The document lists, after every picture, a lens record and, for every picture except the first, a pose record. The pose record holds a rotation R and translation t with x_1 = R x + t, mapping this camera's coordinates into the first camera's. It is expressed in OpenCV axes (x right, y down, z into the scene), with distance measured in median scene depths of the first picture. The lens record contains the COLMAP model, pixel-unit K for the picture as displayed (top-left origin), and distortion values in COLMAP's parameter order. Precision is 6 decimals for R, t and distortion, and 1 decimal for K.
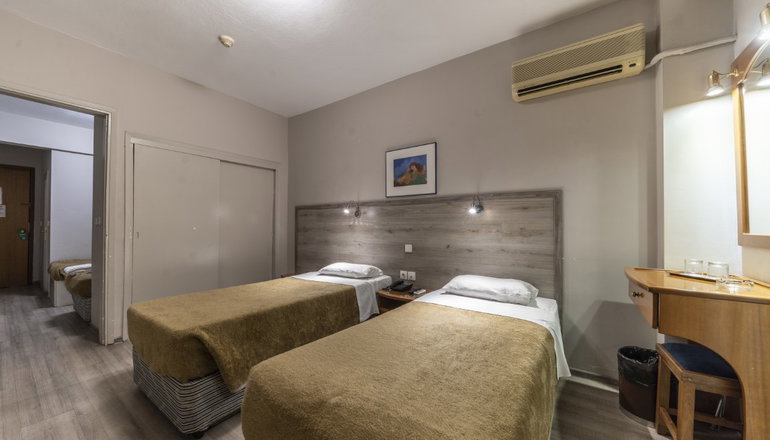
lens RADIAL K [[266.0, 0, 388.1], [0, 266.0, 220.8], [0, 0, 1]] dist [-0.000606, -0.000116]
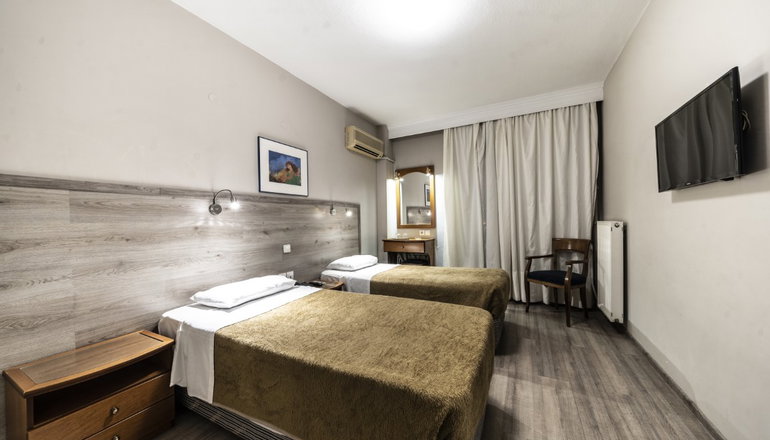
lens RADIAL K [[266.0, 0, 388.1], [0, 266.0, 220.8], [0, 0, 1]] dist [-0.000606, -0.000116]
pose [[-0.109765, 0.003766, 0.993950, -0.914836], [0.002961, 0.999990, -0.003462, 0.006564], [-0.993953, 0.002563, -0.109775, 0.728092]]
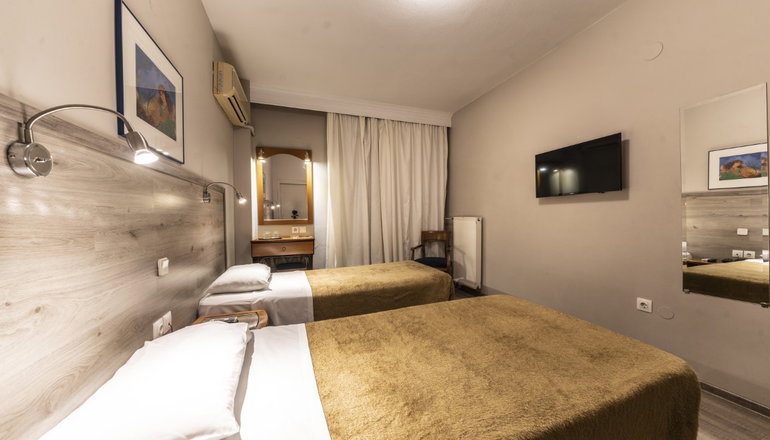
lens RADIAL K [[266.0, 0, 388.1], [0, 266.0, 220.8], [0, 0, 1]] dist [-0.000606, -0.000116]
pose [[-0.811632, -0.004306, 0.584153, -0.505609], [-0.001829, 0.999987, 0.004830, 0.020337], [-0.584166, 0.002851, -0.811630, 1.129455]]
